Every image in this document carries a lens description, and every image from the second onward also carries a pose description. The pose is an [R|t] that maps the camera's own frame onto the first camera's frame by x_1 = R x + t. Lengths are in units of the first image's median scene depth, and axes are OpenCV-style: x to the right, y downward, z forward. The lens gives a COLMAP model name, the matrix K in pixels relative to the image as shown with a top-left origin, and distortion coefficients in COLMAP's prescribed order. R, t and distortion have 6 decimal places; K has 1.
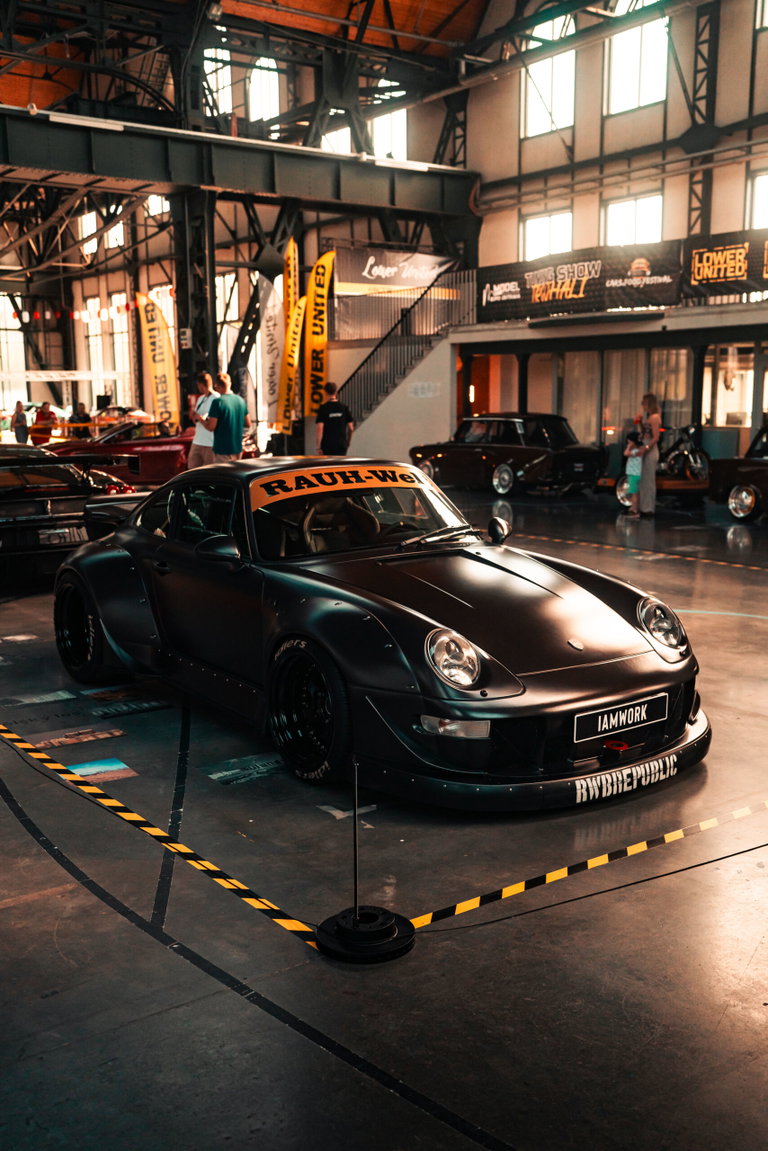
lens RADIAL K [[1151.9, 0, 401.0], [0, 1151.9, 608.5], [0, 0, 1]] dist [0.028694, 0.026963]
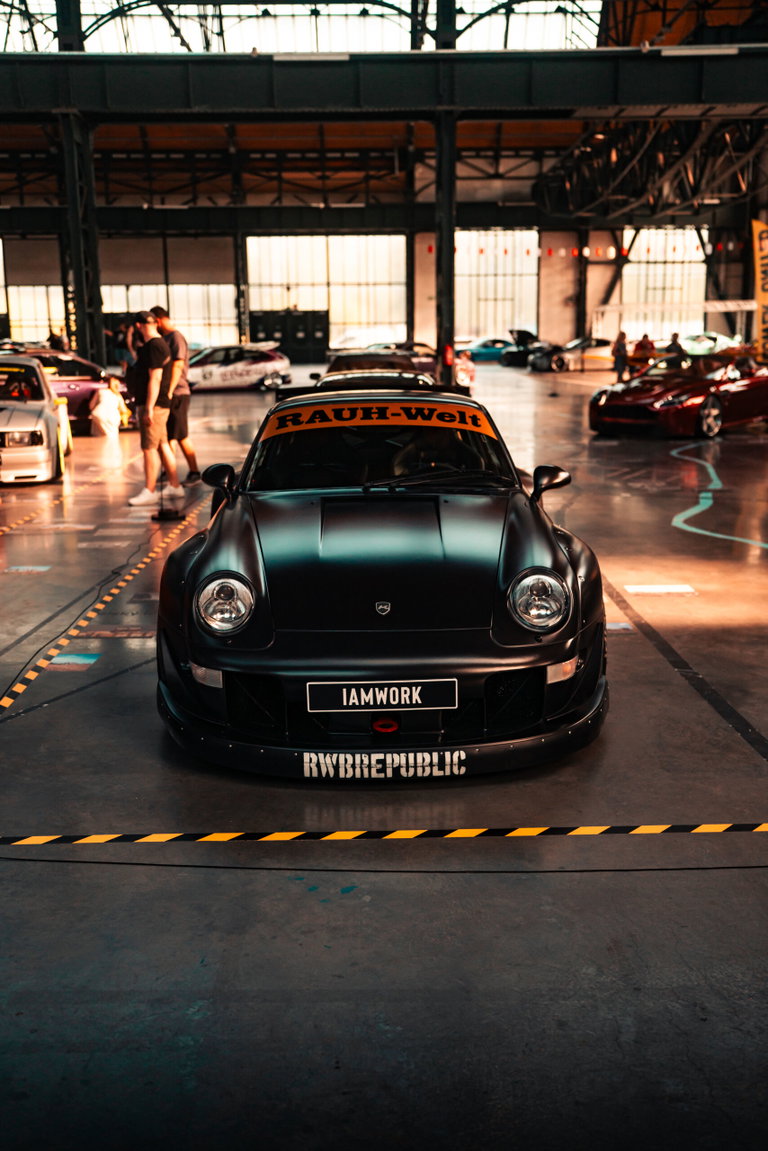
lens RADIAL K [[1116.8, 0, 384.0], [0, 1116.8, 575.5], [0, 0, 1]] dist [0.017491, 0.017068]
pose [[0.813184, 0.120540, -0.569388, 0.110744], [-0.099061, 0.992708, 0.068681, -0.009291], [0.573515, 0.000554, 0.819195, 0.049174]]
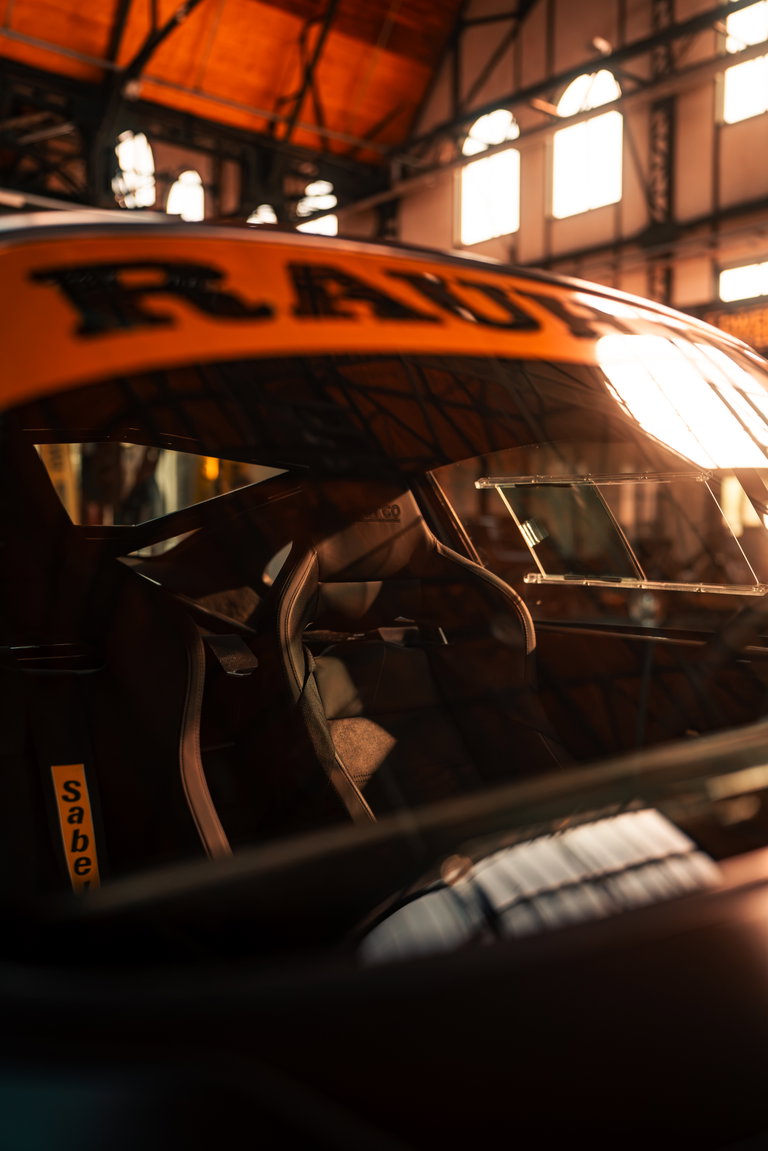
lens RADIAL K [[1112.3, 0, 384.0], [0, 1112.3, 575.5], [0, 0, 1]] dist [-0.094096, 0.316981]
pose [[0.997632, 0.008190, 0.068283, -0.018522], [0.001593, 0.989867, -0.141988, -0.011120], [-0.068754, 0.141760, 0.987510, 0.179750]]
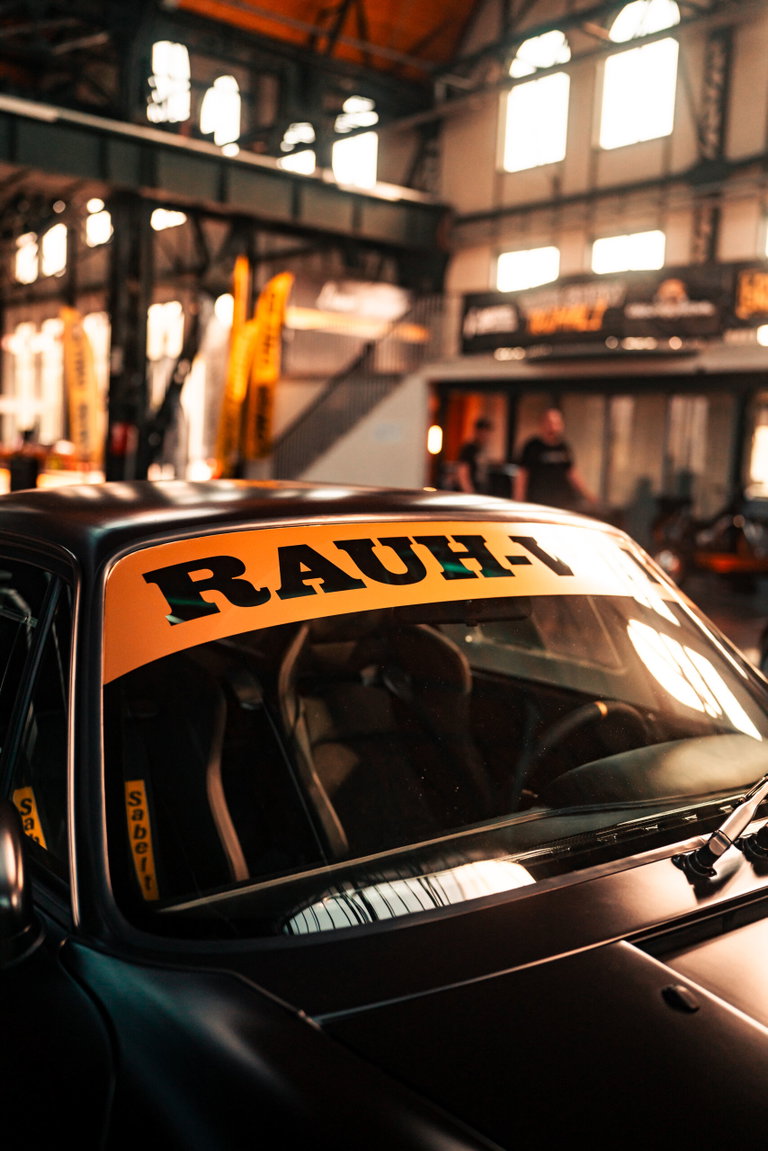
lens RADIAL K [[1145.2, 0, 384.0], [0, 1145.2, 575.5], [0, 0, 1]] dist [0.006339, 0.030621]
pose [[0.997771, 0.048249, 0.046099, -0.016538], [-0.044688, 0.996152, -0.075389, -0.018458], [-0.049559, 0.073161, 0.996088, 0.152007]]
